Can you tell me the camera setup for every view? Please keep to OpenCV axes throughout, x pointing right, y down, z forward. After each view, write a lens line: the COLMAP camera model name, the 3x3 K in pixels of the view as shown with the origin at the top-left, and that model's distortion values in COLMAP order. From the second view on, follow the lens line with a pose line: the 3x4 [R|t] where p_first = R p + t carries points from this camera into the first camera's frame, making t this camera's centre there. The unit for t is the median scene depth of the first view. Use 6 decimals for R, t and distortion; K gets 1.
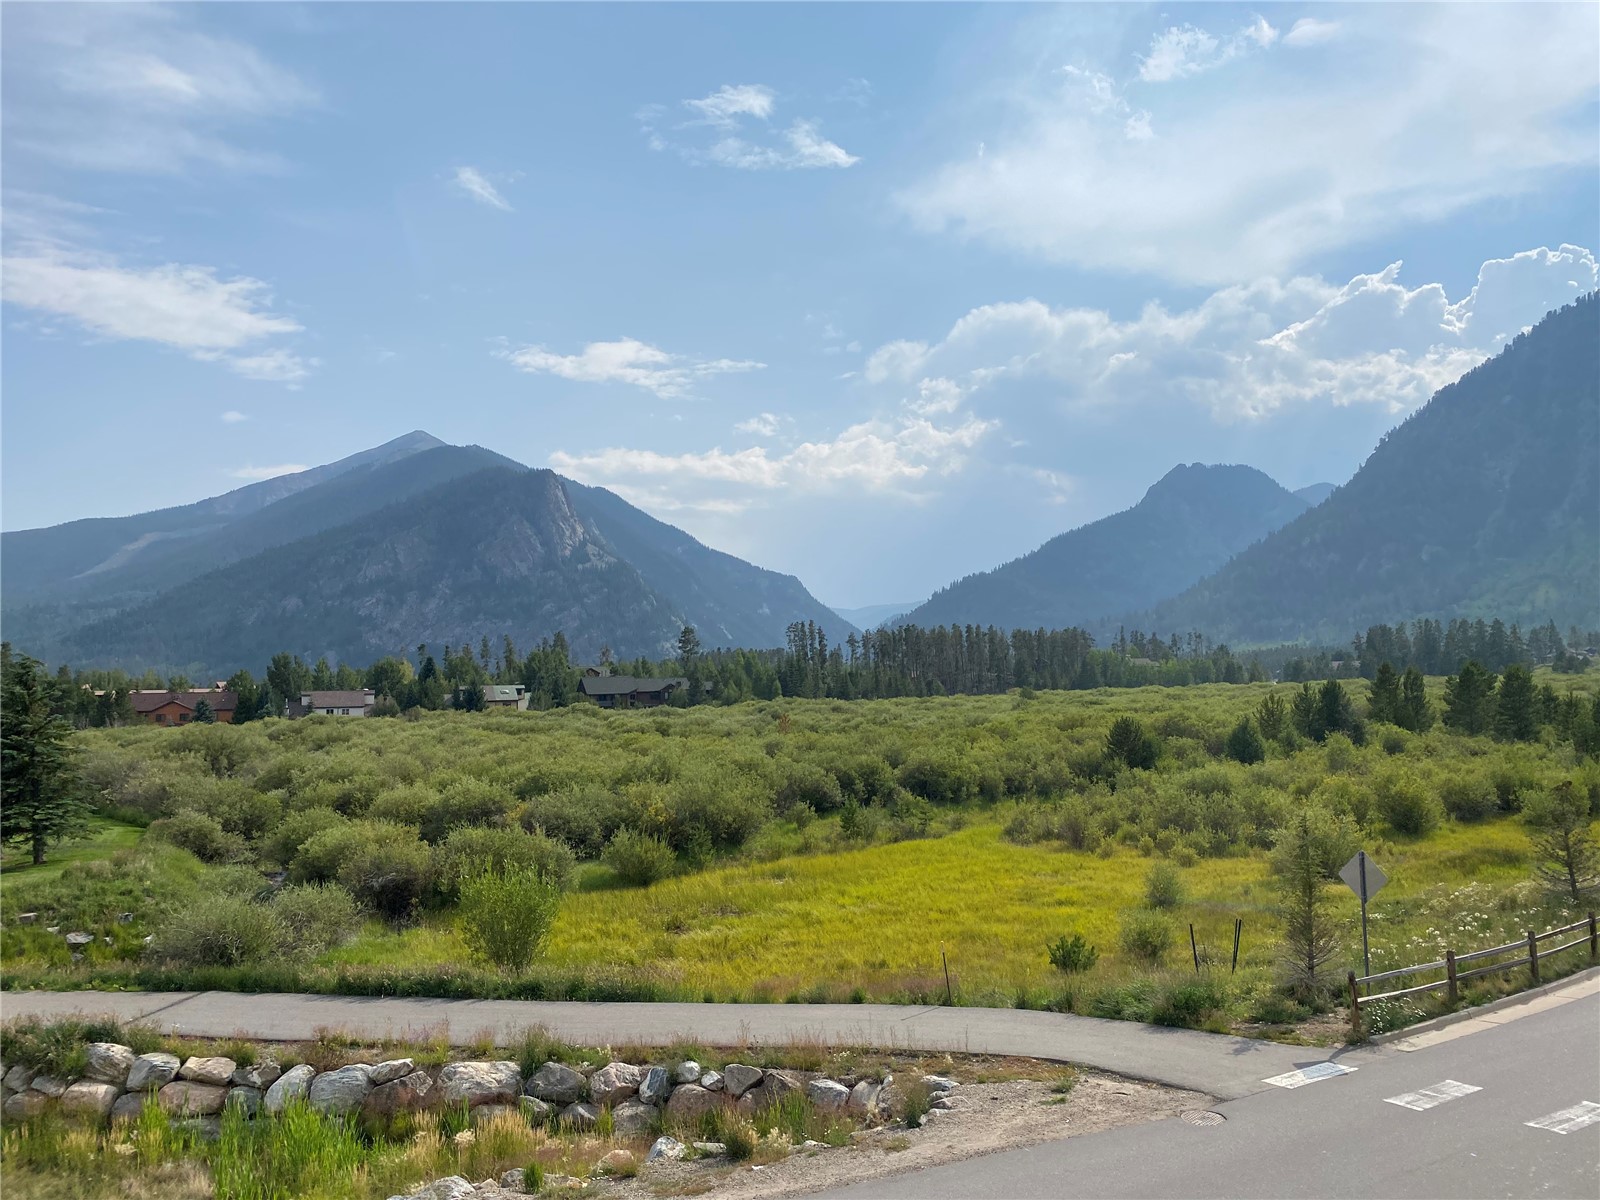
lens RADIAL K [[1220.6, 0, 799.3], [0, 1220.6, 555.4], [0, 0, 1]] dist [0.064157, -0.064034]
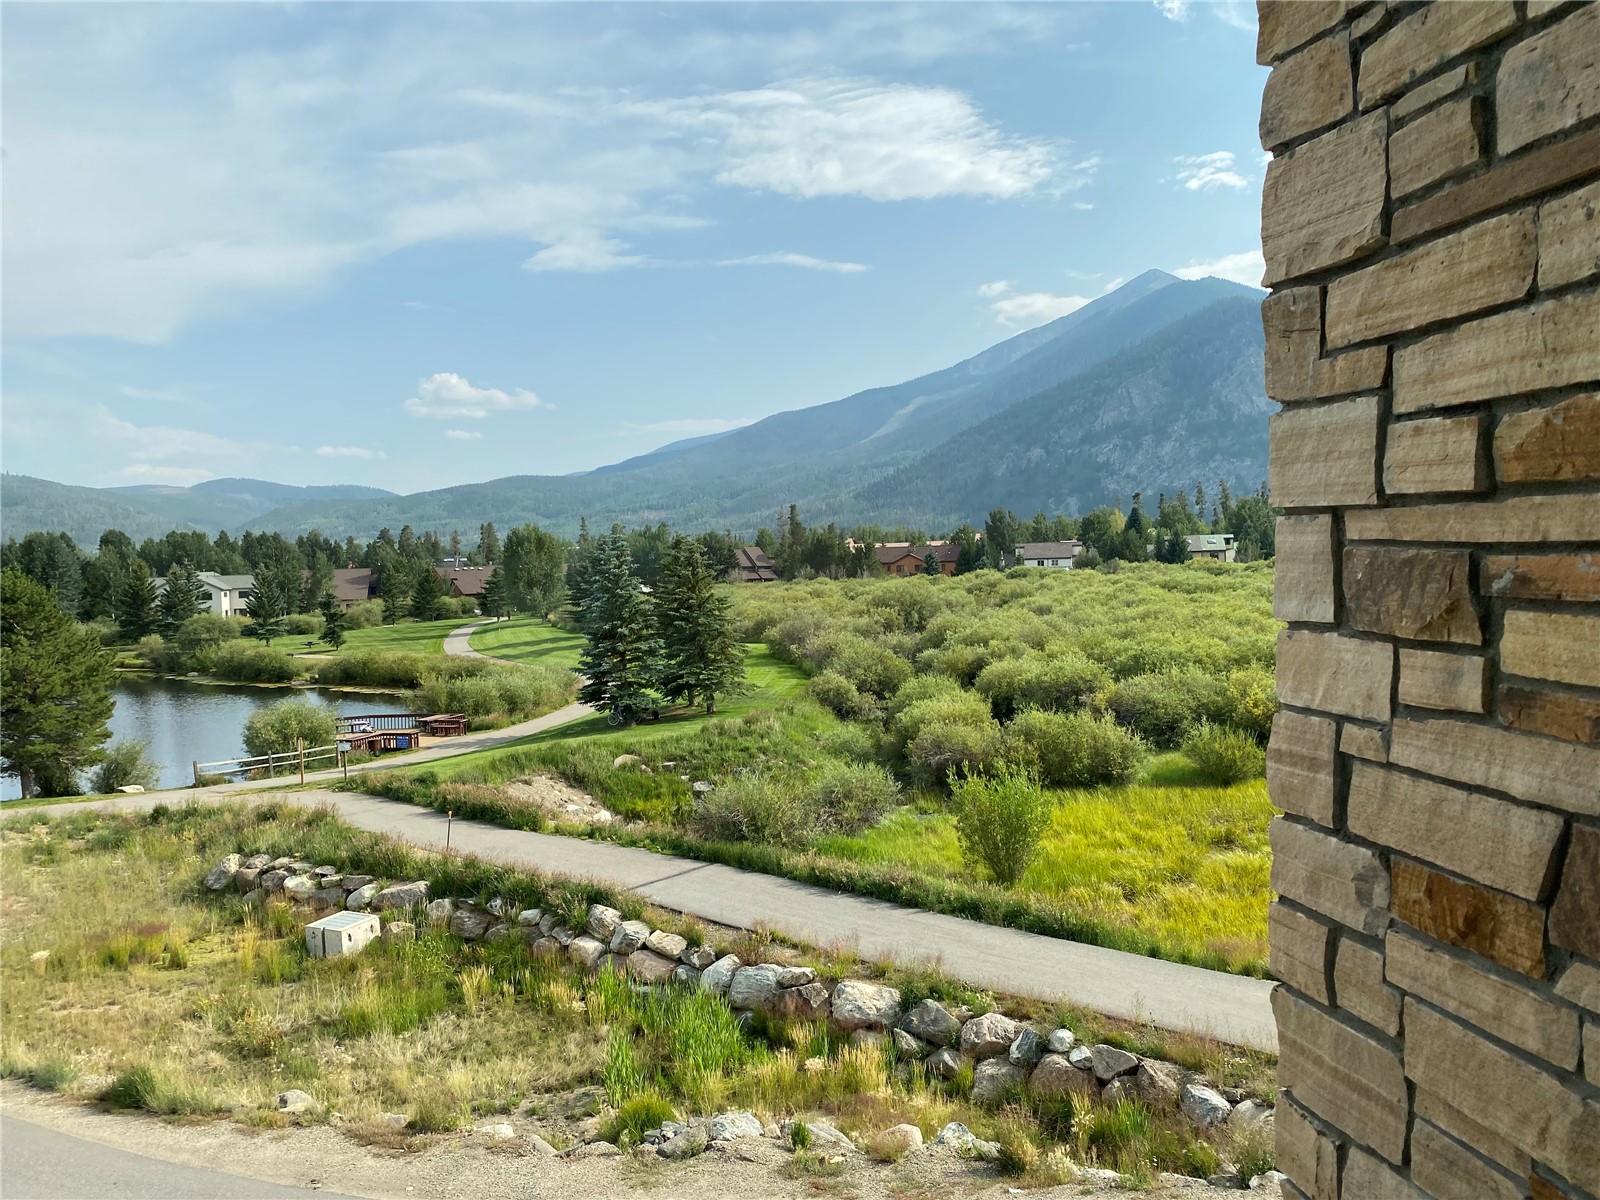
lens RADIAL K [[1220.6, 0, 799.3], [0, 1220.6, 555.4], [0, 0, 1]] dist [0.064157, -0.064034]
pose [[0.836667, -0.006163, -0.547678, 0.239605], [0.075322, 0.991731, 0.103906, -0.045342], [0.542509, -0.128187, 0.830212, 0.174262]]
